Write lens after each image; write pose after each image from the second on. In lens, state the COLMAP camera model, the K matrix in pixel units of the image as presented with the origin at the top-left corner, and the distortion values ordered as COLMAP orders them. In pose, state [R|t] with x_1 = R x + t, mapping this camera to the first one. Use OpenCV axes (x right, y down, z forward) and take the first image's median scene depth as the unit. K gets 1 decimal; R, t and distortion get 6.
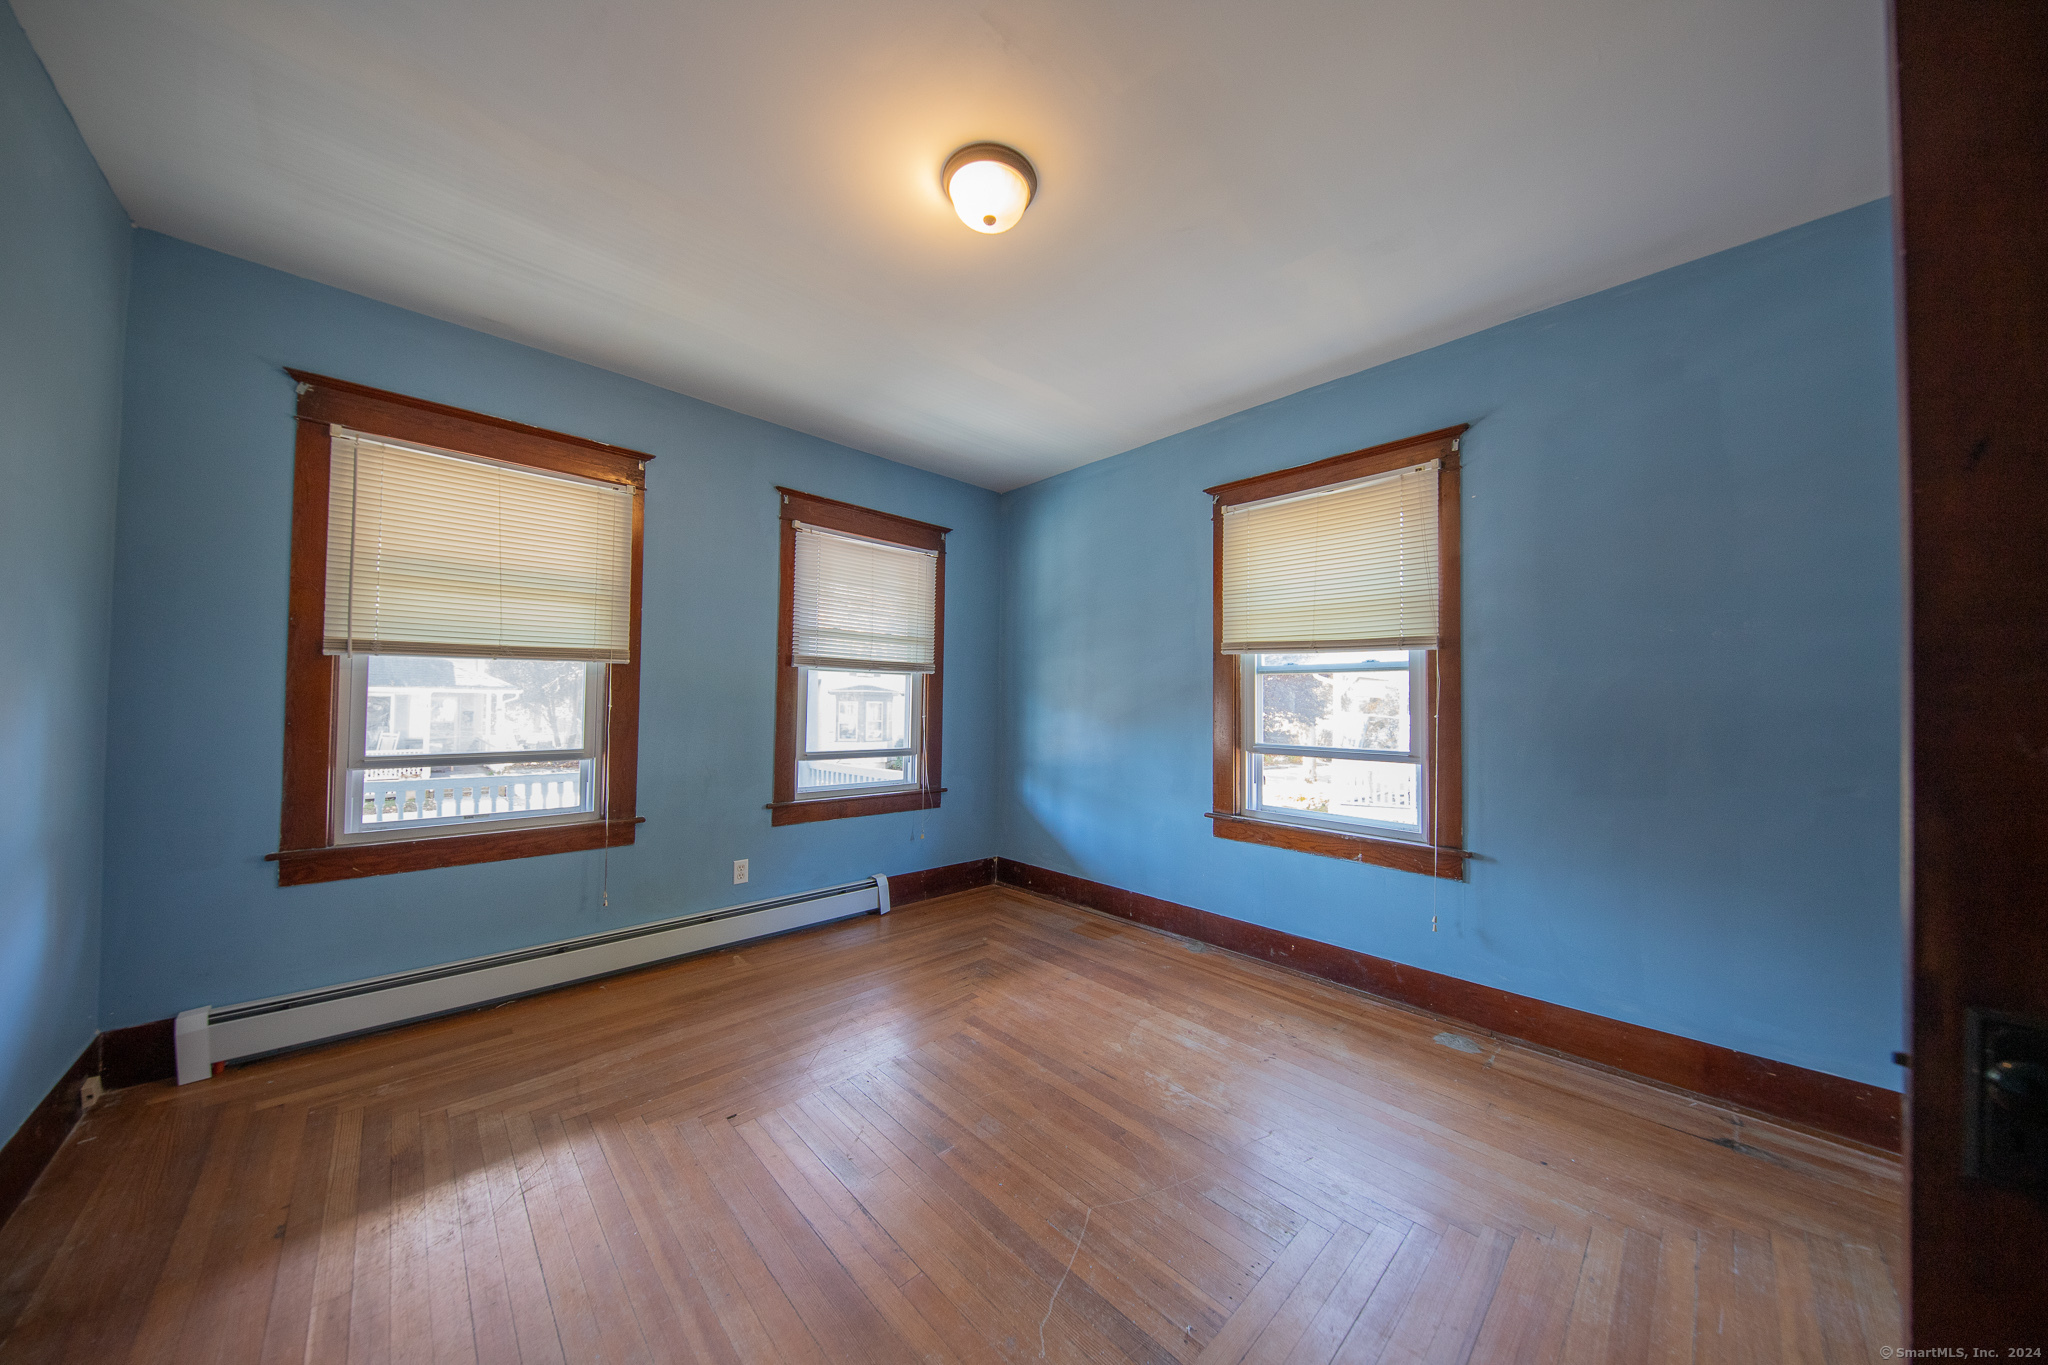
lens RADIAL K [[662.3, 0, 1026.5], [0, 662.3, 687.3], [0, 0, 1]] dist [0.014583, -0.006850]
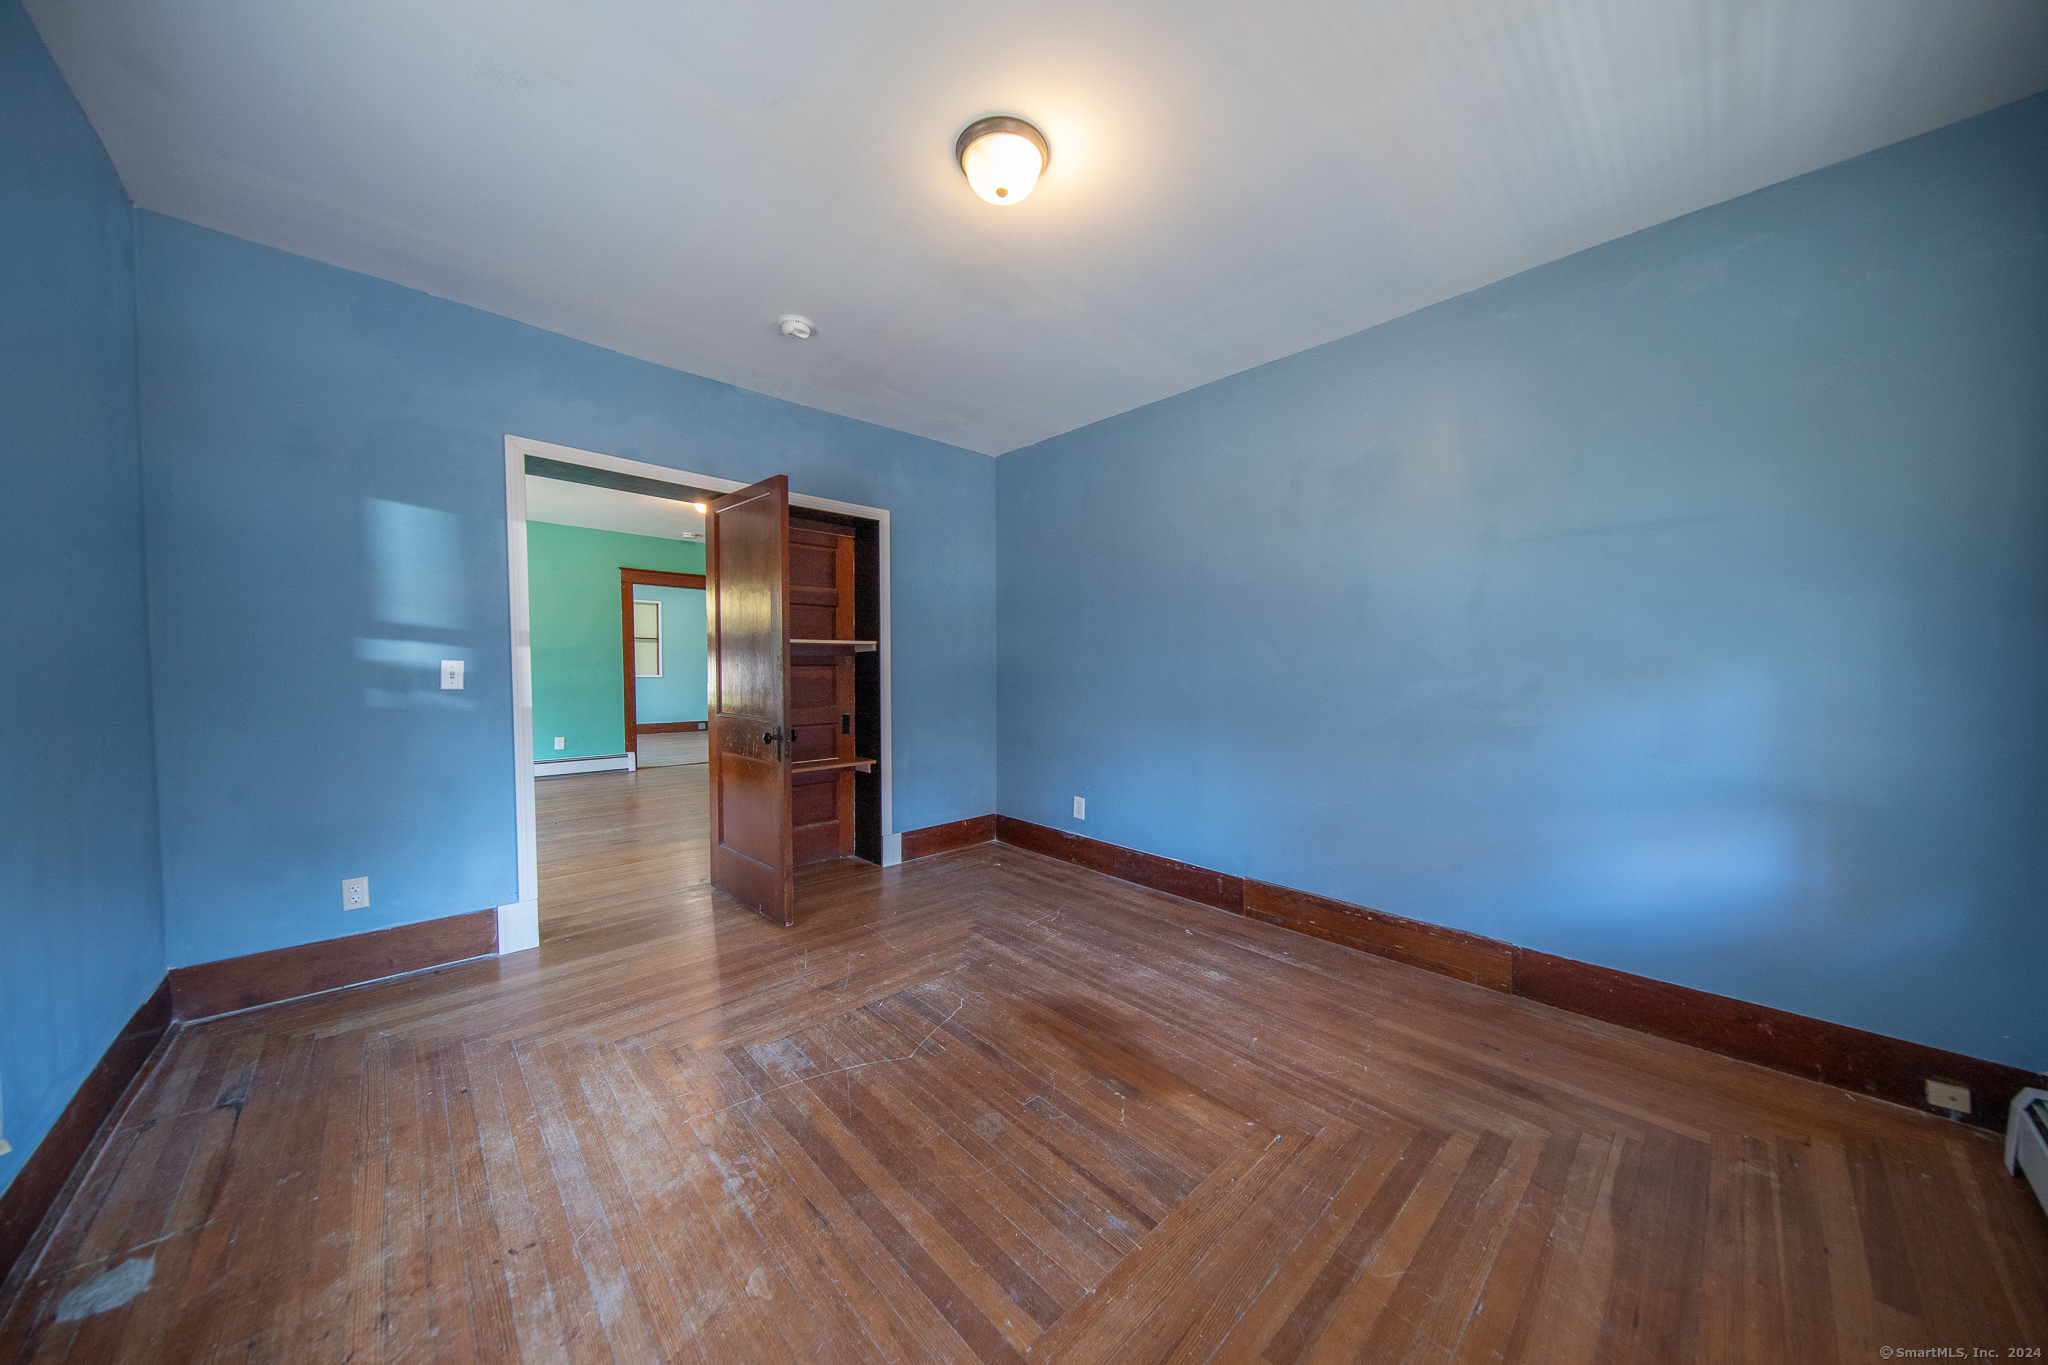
lens RADIAL K [[662.3, 0, 1026.5], [0, 662.3, 687.3], [0, 0, 1]] dist [0.014583, -0.006850]
pose [[-0.999814, -0.016626, 0.009818, -0.071642], [-0.016474, 0.999747, 0.015320, 0.025735], [-0.010070, 0.015155, -0.999834, 1.266445]]
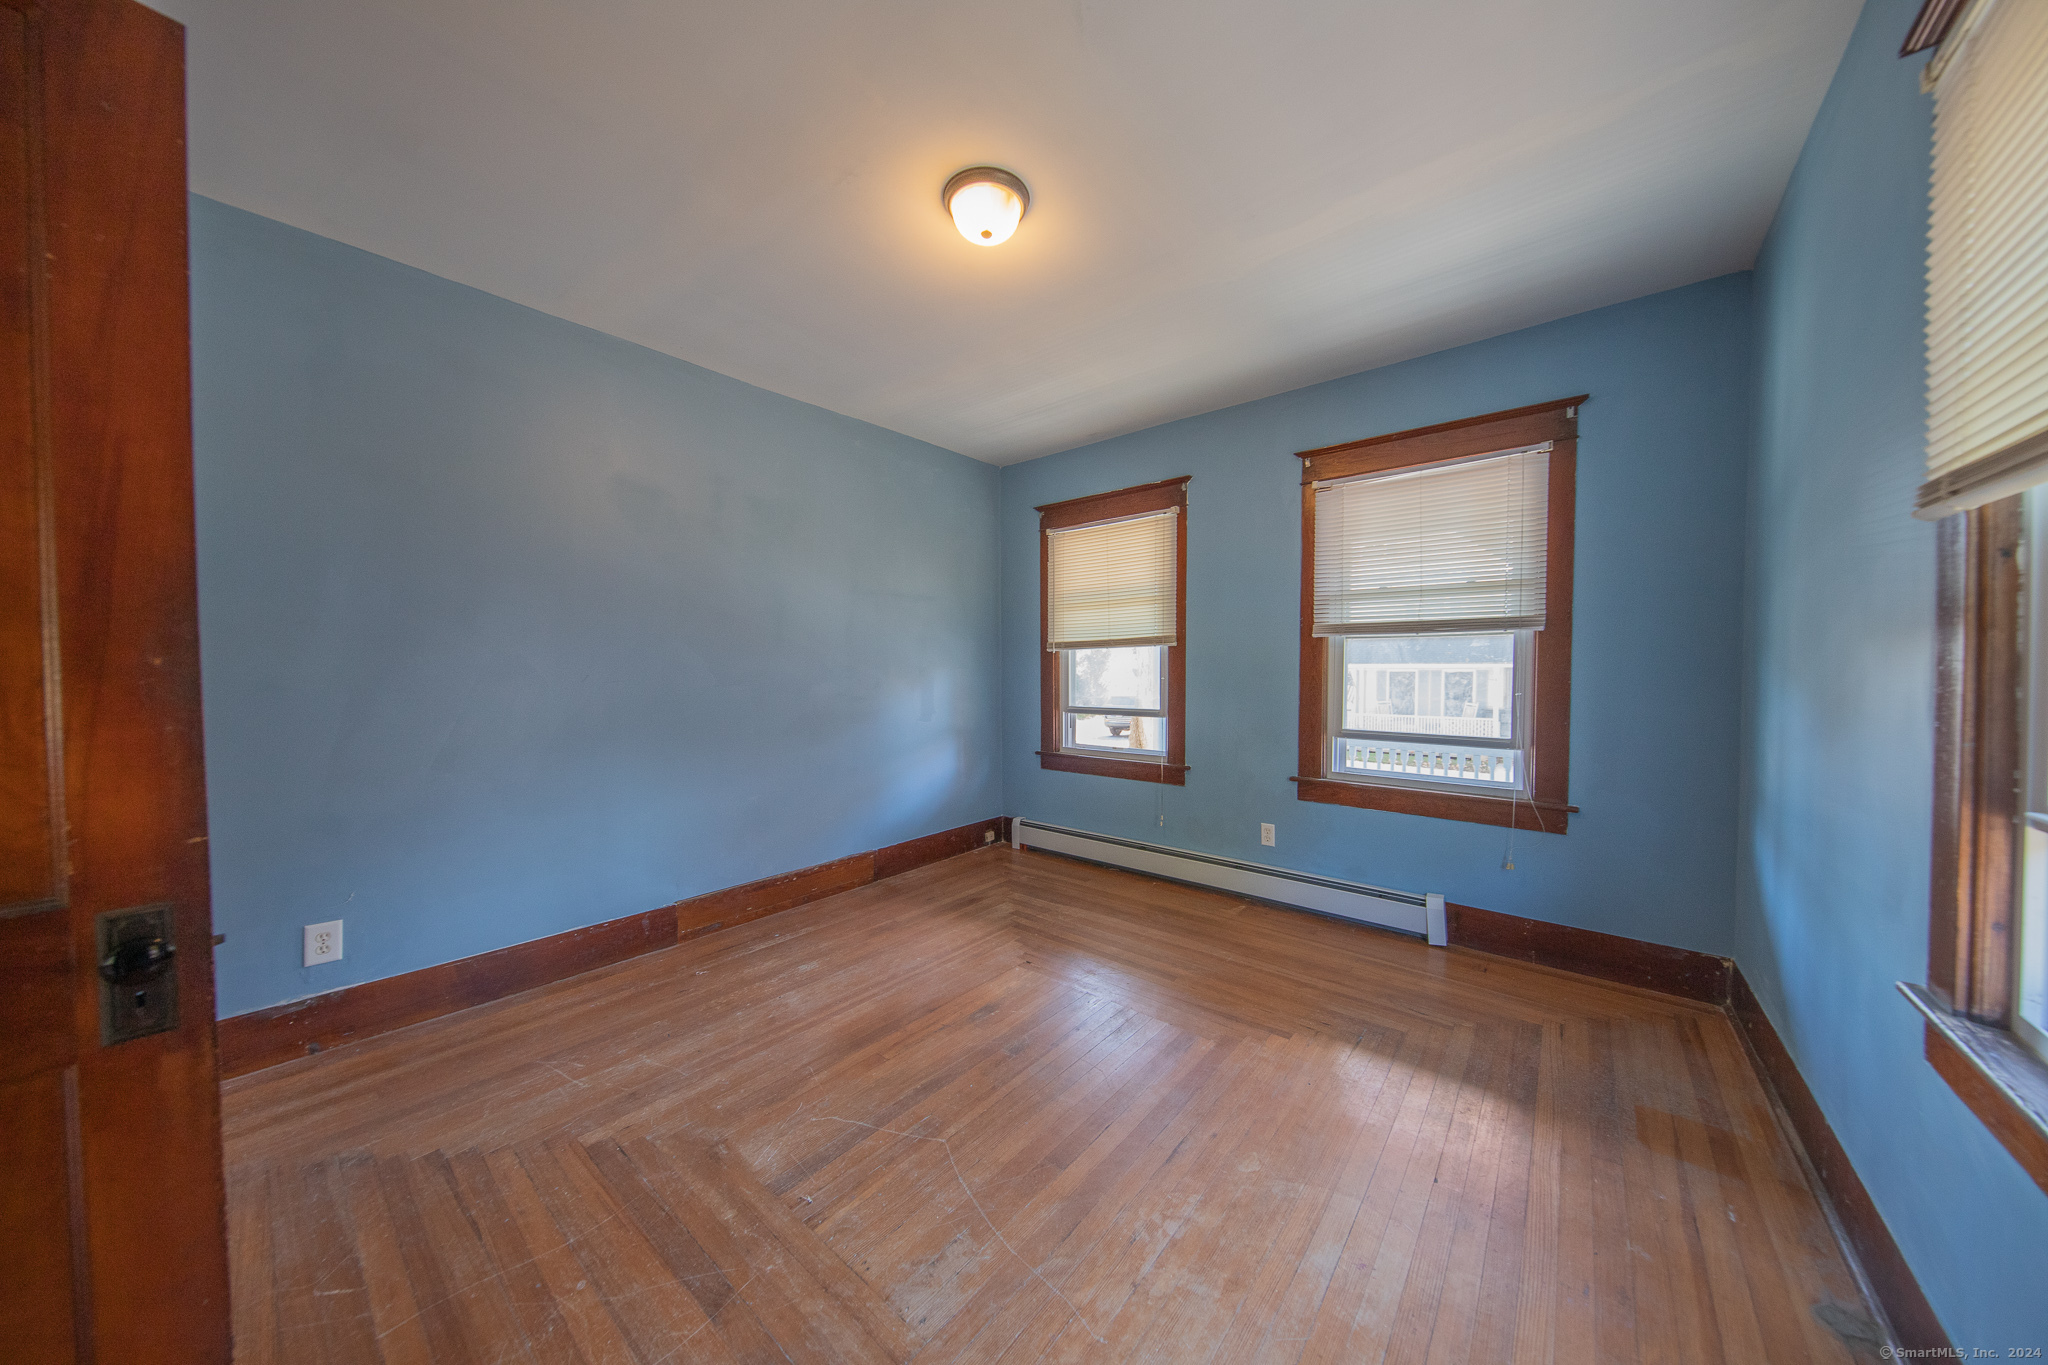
lens RADIAL K [[657.3, 0, 1019.6], [0, 657.3, 685.9], [0, 0, 1]] dist [0.004876, -0.002681]
pose [[0.098591, 0.010938, -0.995068, 0.647906], [0.024324, 0.999614, 0.013398, 0.019099], [0.994831, -0.025525, 0.098286, 0.577962]]
